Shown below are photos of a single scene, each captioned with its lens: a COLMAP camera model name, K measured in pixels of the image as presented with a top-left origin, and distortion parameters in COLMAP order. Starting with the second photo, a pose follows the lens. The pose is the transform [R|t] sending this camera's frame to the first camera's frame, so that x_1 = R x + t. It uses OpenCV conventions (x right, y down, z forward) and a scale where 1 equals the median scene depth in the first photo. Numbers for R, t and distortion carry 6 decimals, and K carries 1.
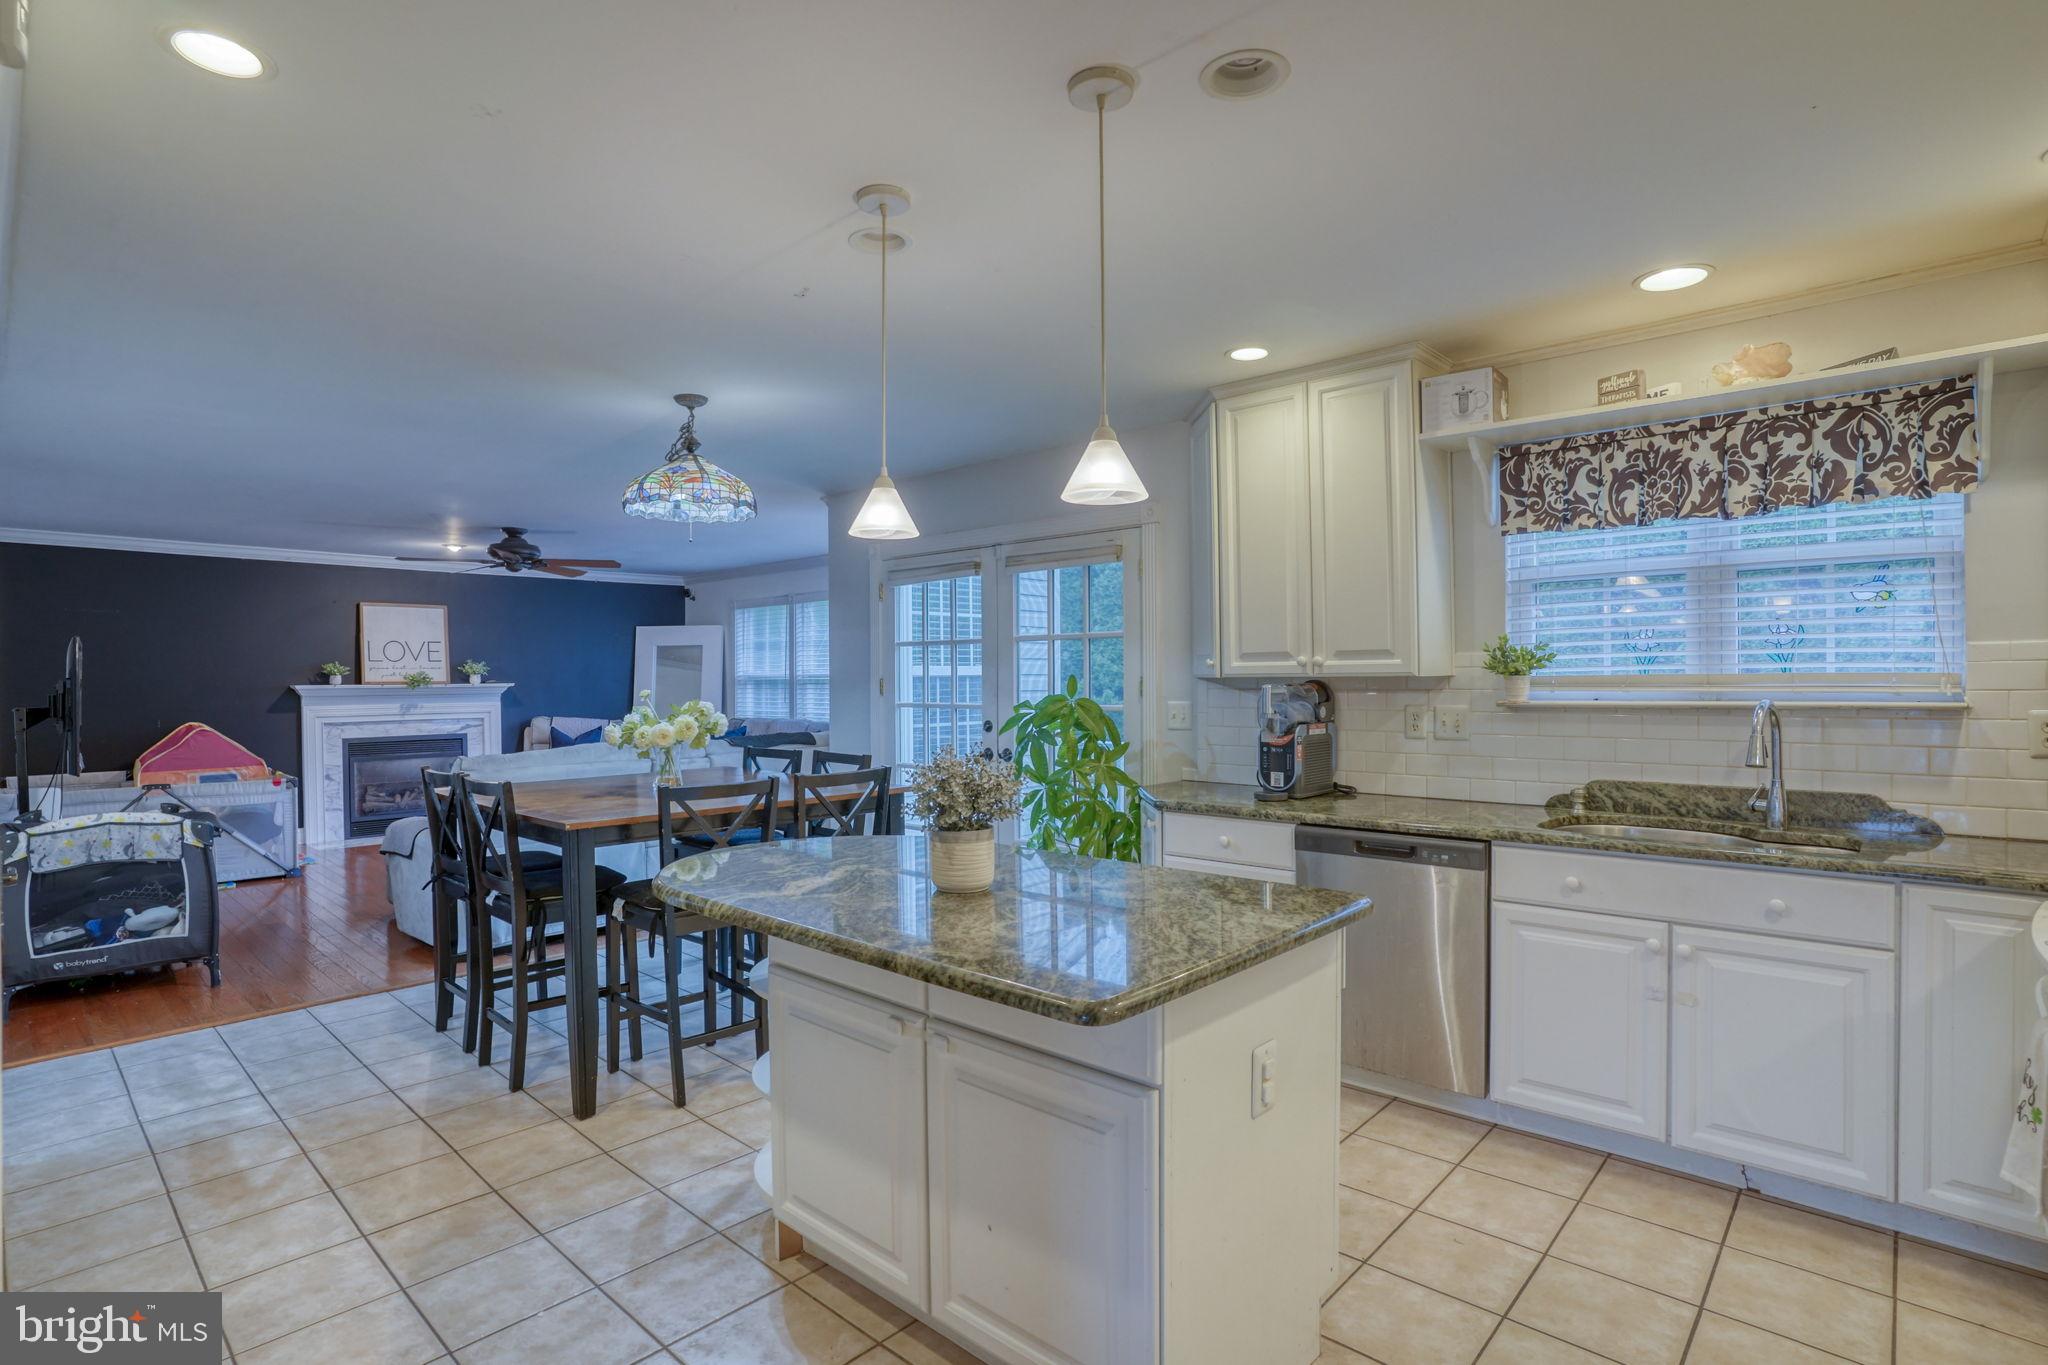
lens RADIAL K [[1010.4, 0, 1057.9], [0, 1010.4, 685.8], [0, 0, 1]] dist [-0.073554, 0.030617]
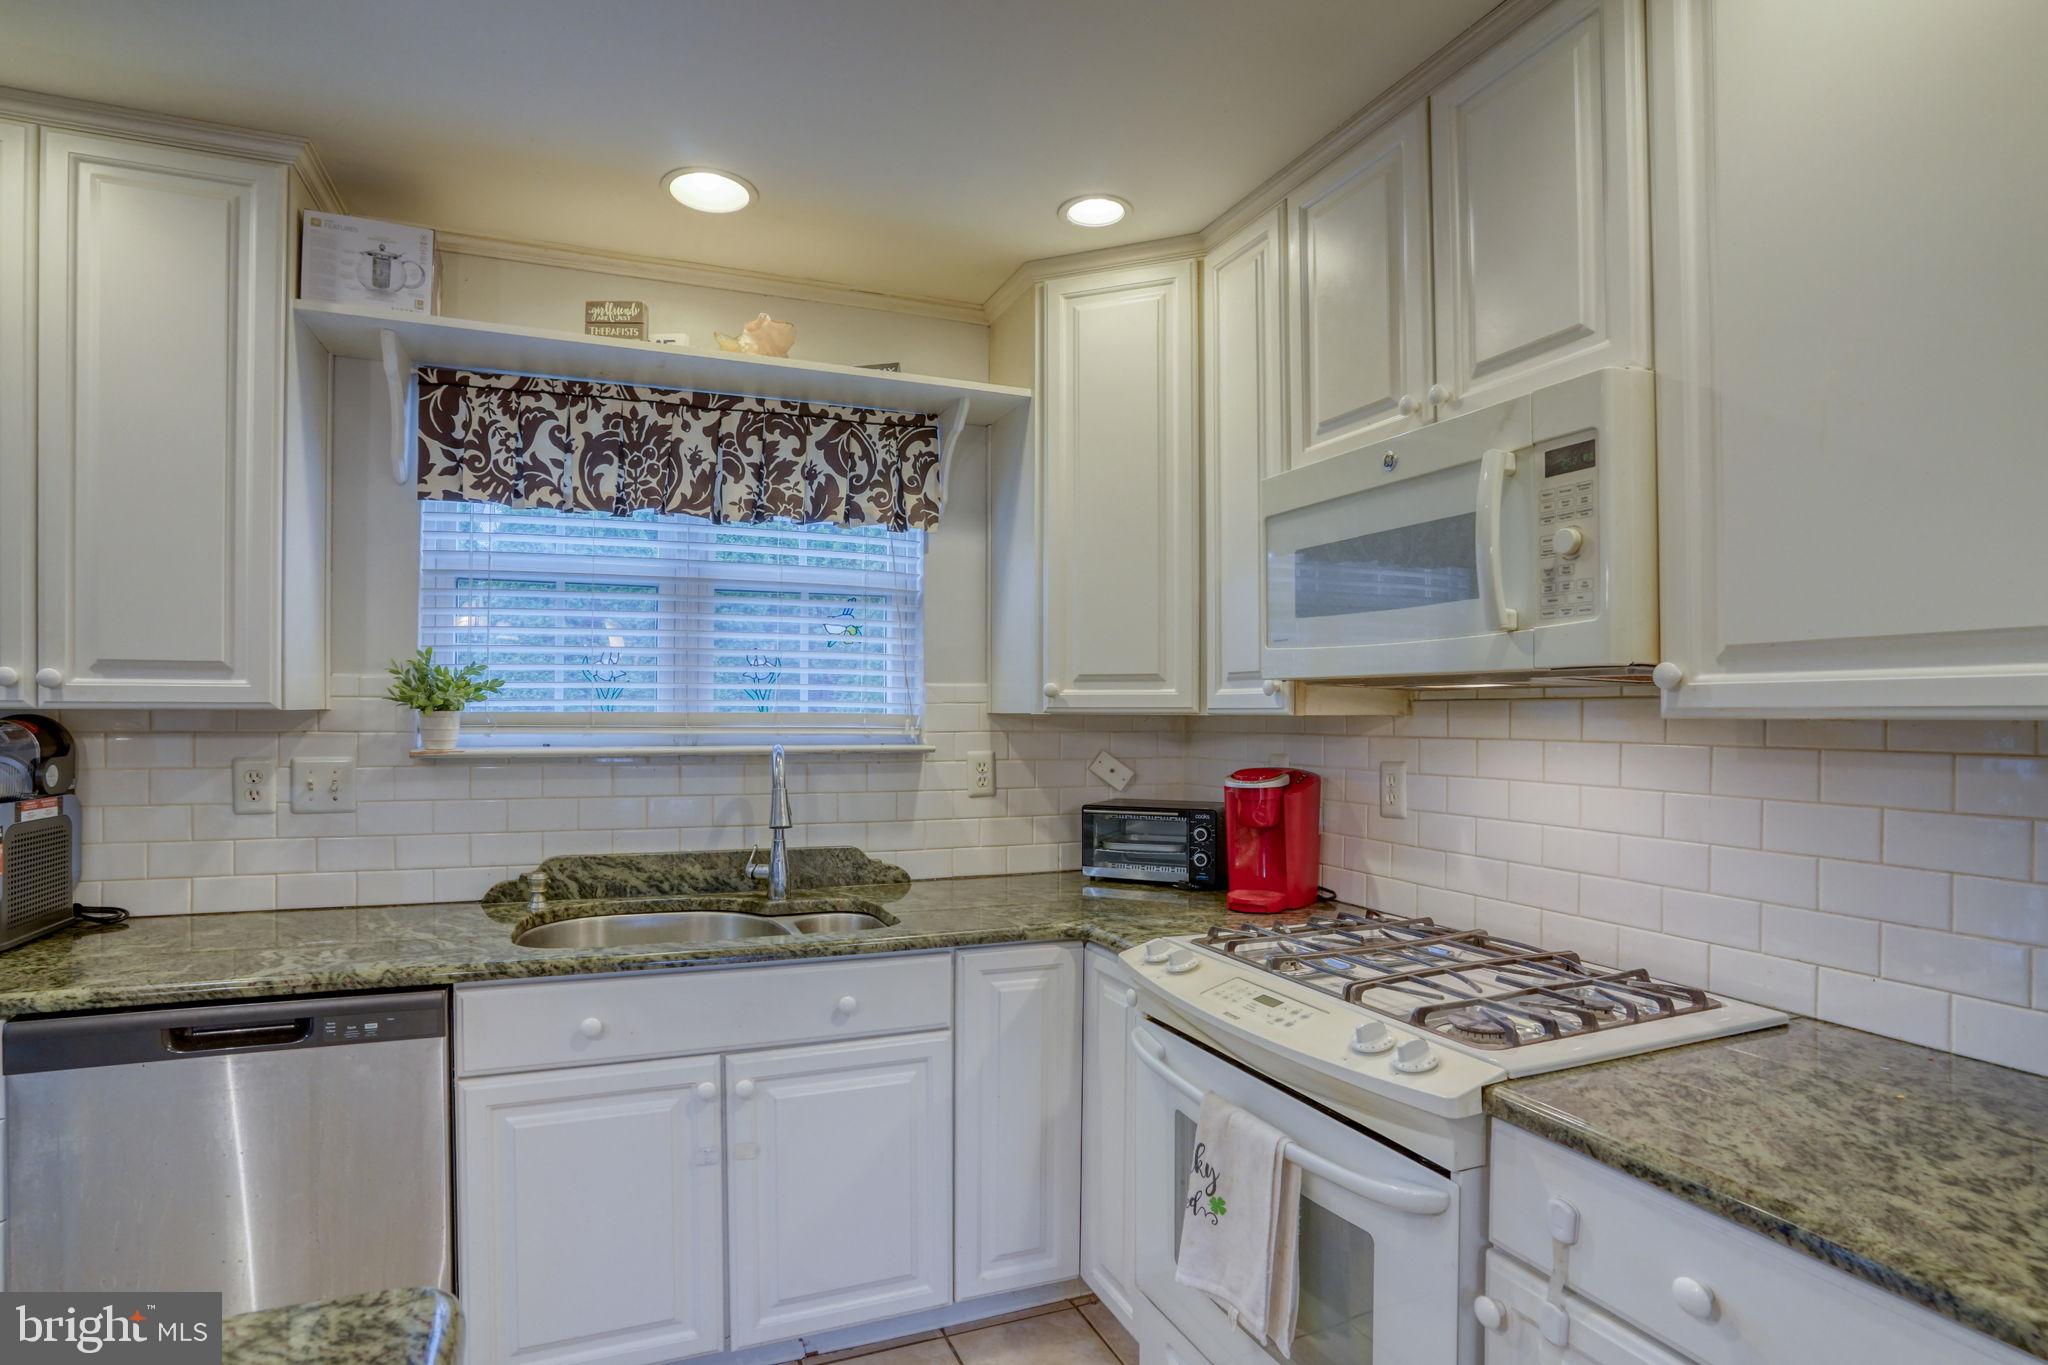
lens RADIAL K [[1010.4, 0, 973.2], [0, 1010.4, 716.9], [0, 0, 1]] dist [-0.073554, 0.030617]
pose [[0.462832, 0.007571, 0.886414, 0.042984], [-0.003504, 0.999971, -0.006711, -0.003875], [-0.886439, 0.000000, 0.462845, 0.422718]]
